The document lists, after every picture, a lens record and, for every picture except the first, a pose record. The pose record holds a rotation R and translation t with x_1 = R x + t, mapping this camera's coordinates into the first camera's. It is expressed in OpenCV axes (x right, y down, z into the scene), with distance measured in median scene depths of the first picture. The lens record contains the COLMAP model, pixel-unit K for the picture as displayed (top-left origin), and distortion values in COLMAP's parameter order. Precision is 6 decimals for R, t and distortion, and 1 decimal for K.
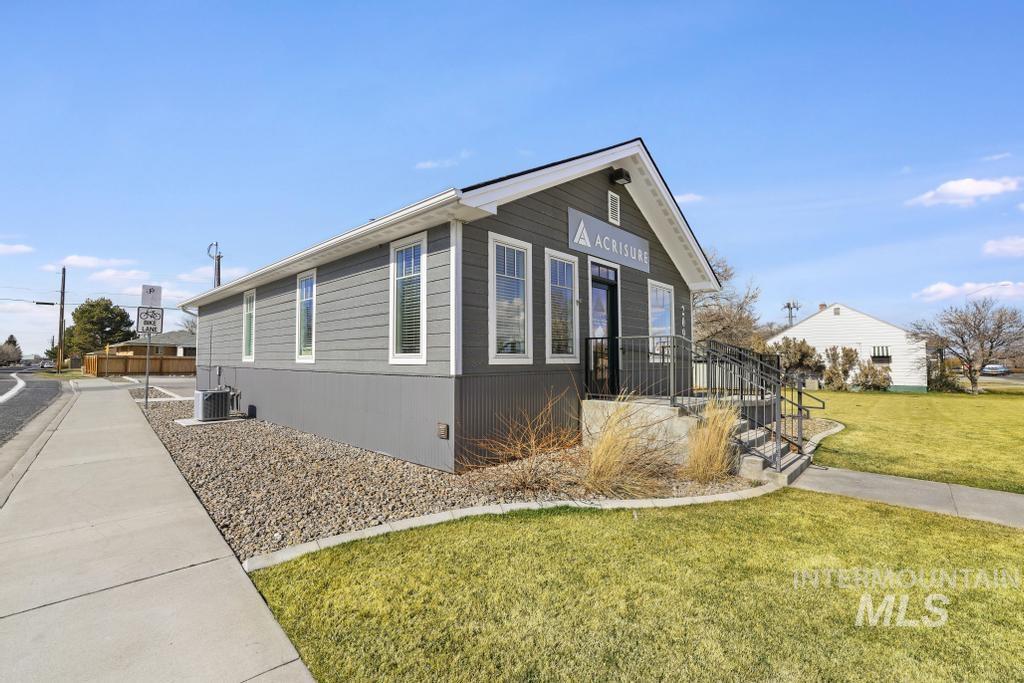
lens RADIAL K [[432.5, 0, 512.0], [0, 432.5, 341.5], [0, 0, 1]] dist [0.000253, 0.000027]
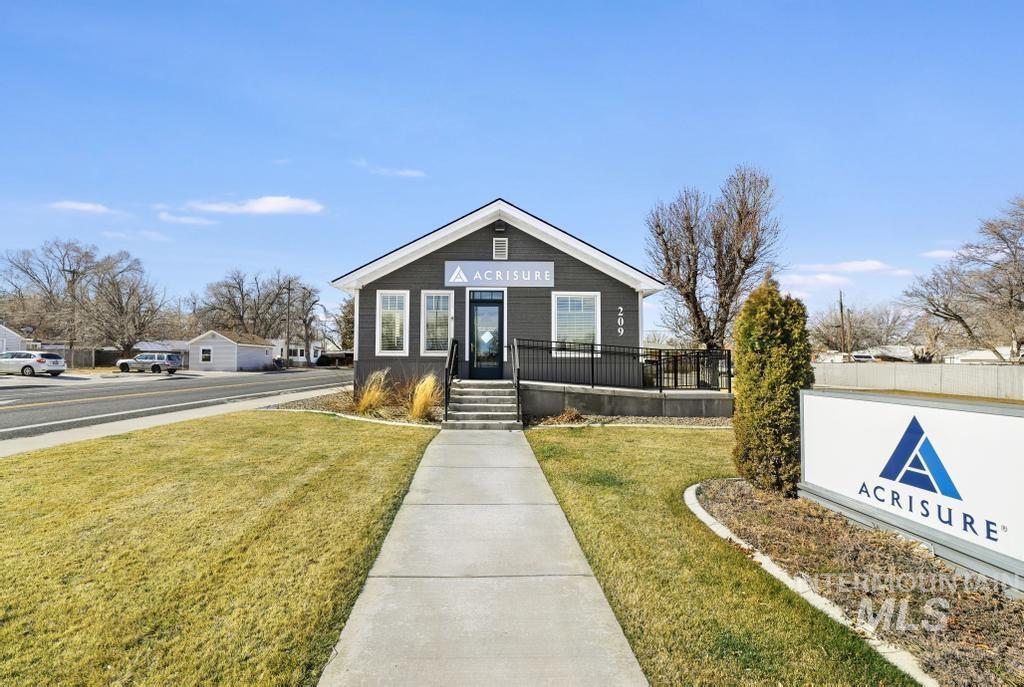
lens RADIAL K [[425.2, 0, 510.3], [0, 425.2, 362.1], [0, 0, 1]] dist [0.000240, 0.000042]
pose [[0.697247, 0.005050, -0.716813, 1.417958], [0.024308, 0.999234, 0.030684, 0.028237], [0.716419, -0.038818, 0.696590, 0.033249]]
